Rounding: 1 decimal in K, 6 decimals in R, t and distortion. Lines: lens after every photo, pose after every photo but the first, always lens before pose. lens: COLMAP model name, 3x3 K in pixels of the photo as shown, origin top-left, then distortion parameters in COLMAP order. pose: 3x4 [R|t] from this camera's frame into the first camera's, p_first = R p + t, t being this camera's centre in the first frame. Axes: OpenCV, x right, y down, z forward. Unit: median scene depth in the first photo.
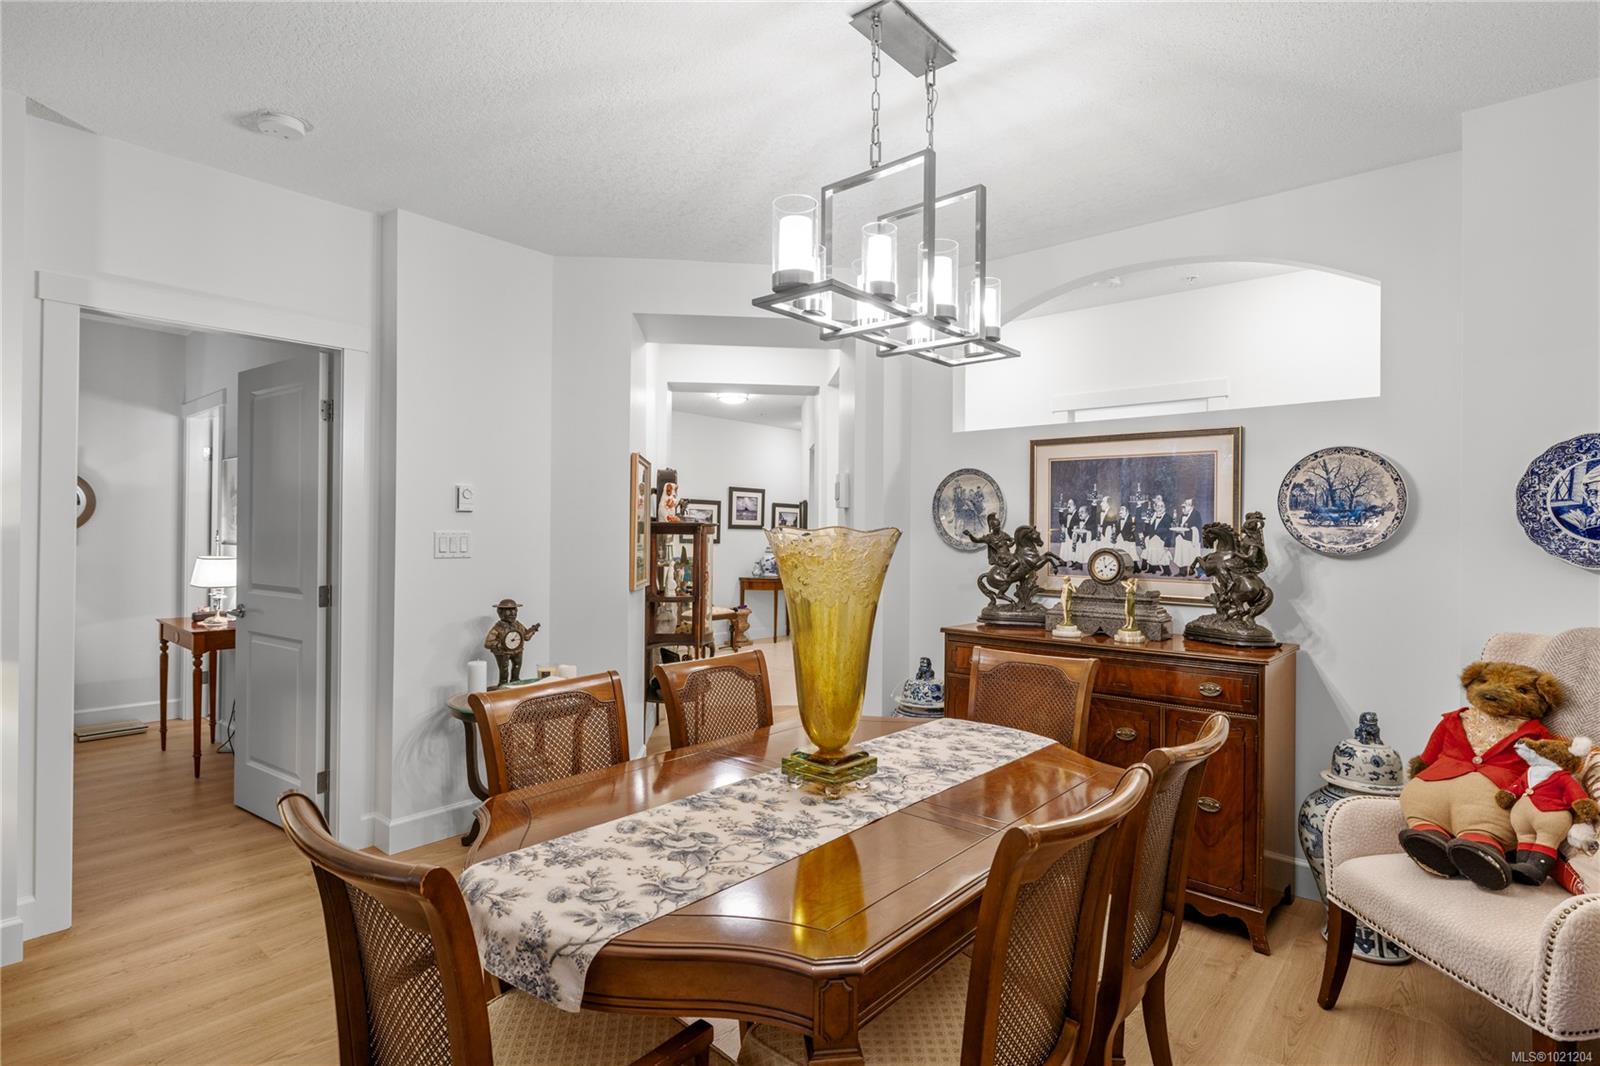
lens RADIAL K [[826.5, 0, 800.0], [0, 826.5, 533.0], [0, 0, 1]] dist [-0.000375, -0.000027]
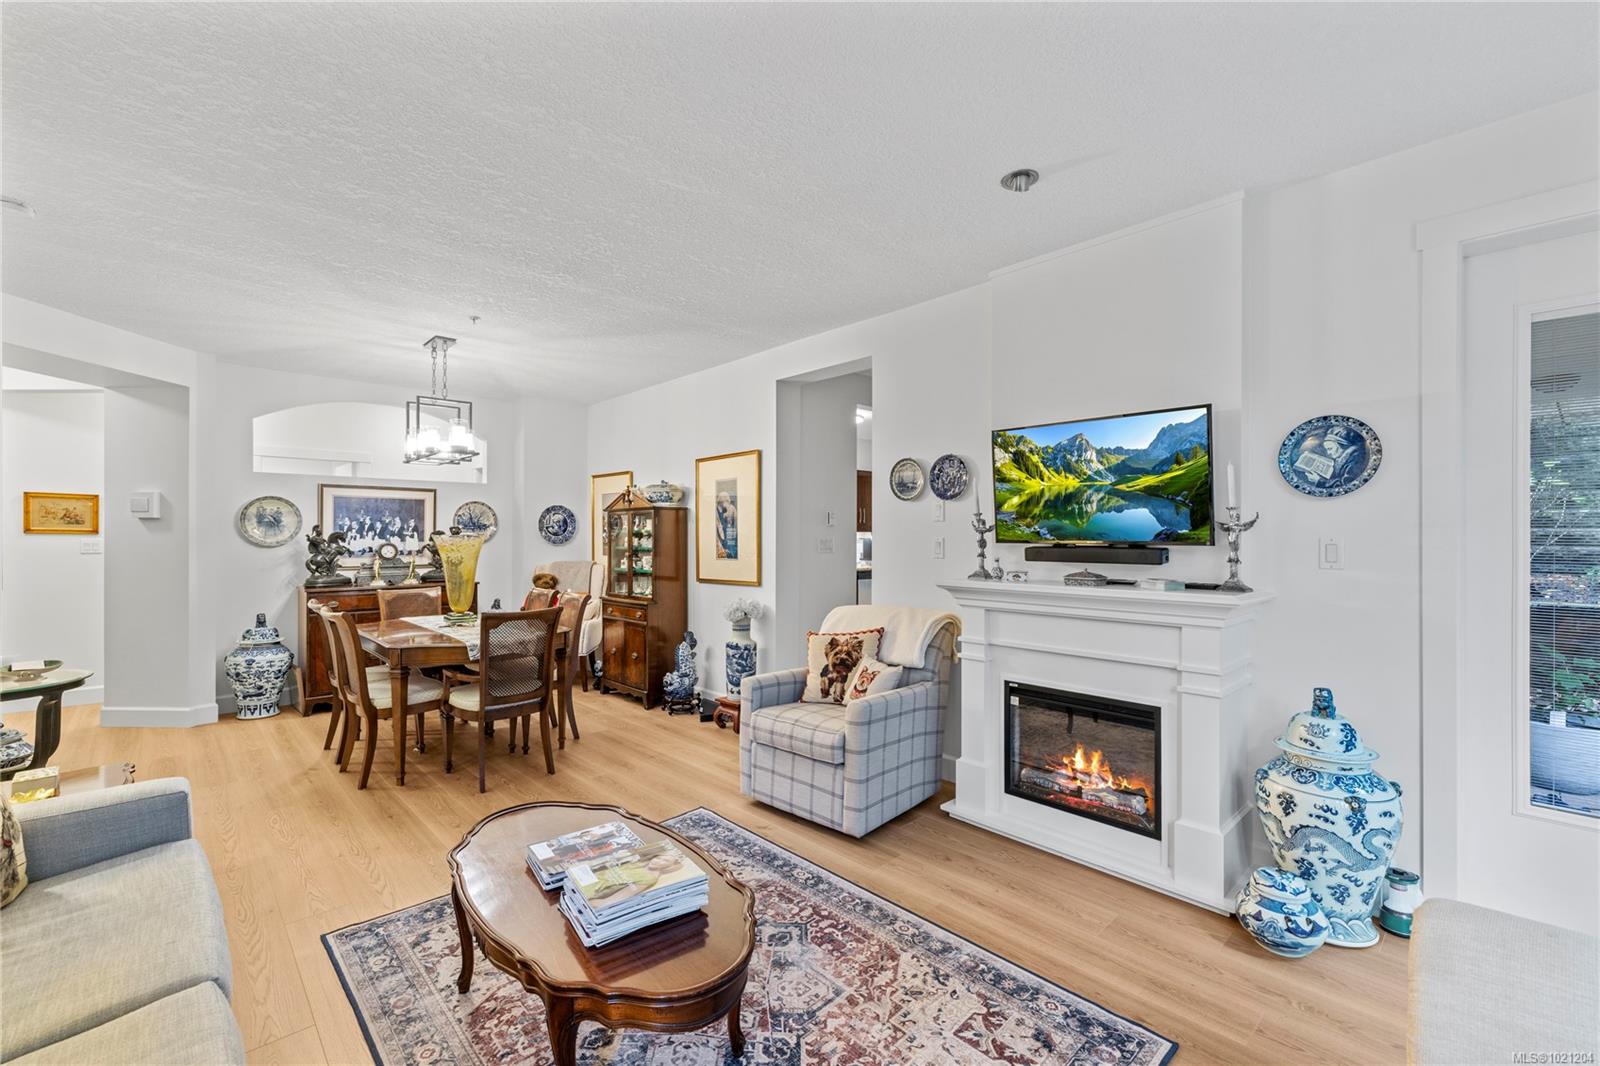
lens RADIAL K [[697.5, 0, 800.0], [0, 697.5, 533.0], [0, 0, 1]] dist [-0.000173, 0.000007]
pose [[0.130163, -0.002414, 0.991490, -1.163446], [0.004460, 0.999988, 0.001849, -0.003811], [-0.991483, 0.004181, 0.130172, -0.243103]]
